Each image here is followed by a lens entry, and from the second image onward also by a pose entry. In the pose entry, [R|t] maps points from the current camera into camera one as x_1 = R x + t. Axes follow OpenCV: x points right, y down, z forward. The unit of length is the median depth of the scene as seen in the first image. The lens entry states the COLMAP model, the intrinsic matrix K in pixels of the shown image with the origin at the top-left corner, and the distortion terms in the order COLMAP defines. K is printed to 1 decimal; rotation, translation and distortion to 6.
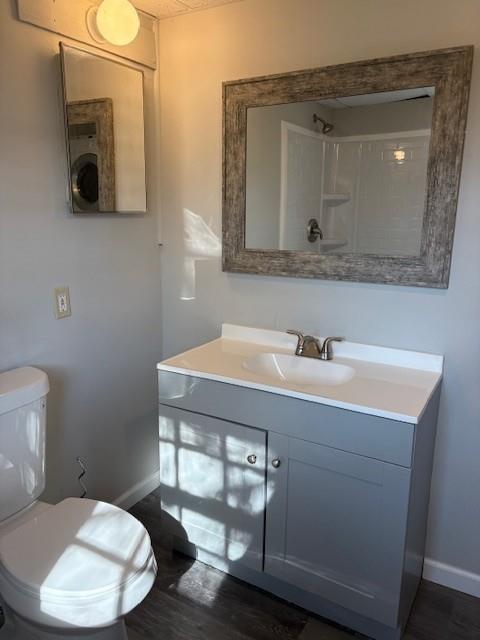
lens RADIAL K [[471.1, 0, 224.3], [0, 471.1, 320.2], [0, 0, 1]] dist [0.052435, -0.081975]
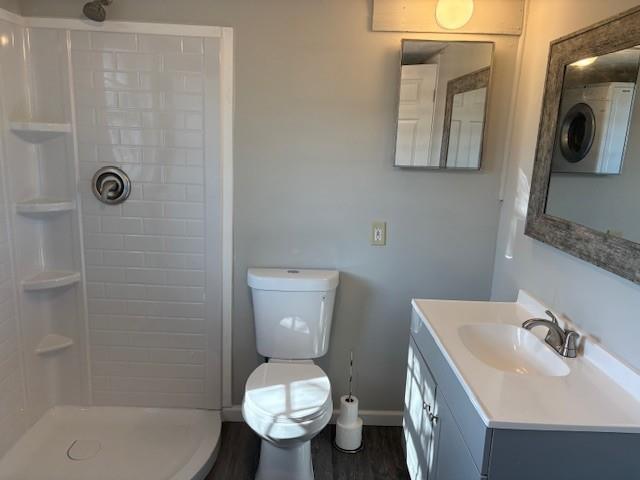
lens RADIAL K [[471.1, 0, 320.0], [0, 471.1, 240.0], [0, 0, 1]] dist [0.052435, -0.081975]
pose [[0.516432, 0.186298, -0.835818, 0.639848], [-0.221596, 0.971876, 0.079706, -0.084993], [0.827160, 0.144051, 0.543191, 0.150608]]
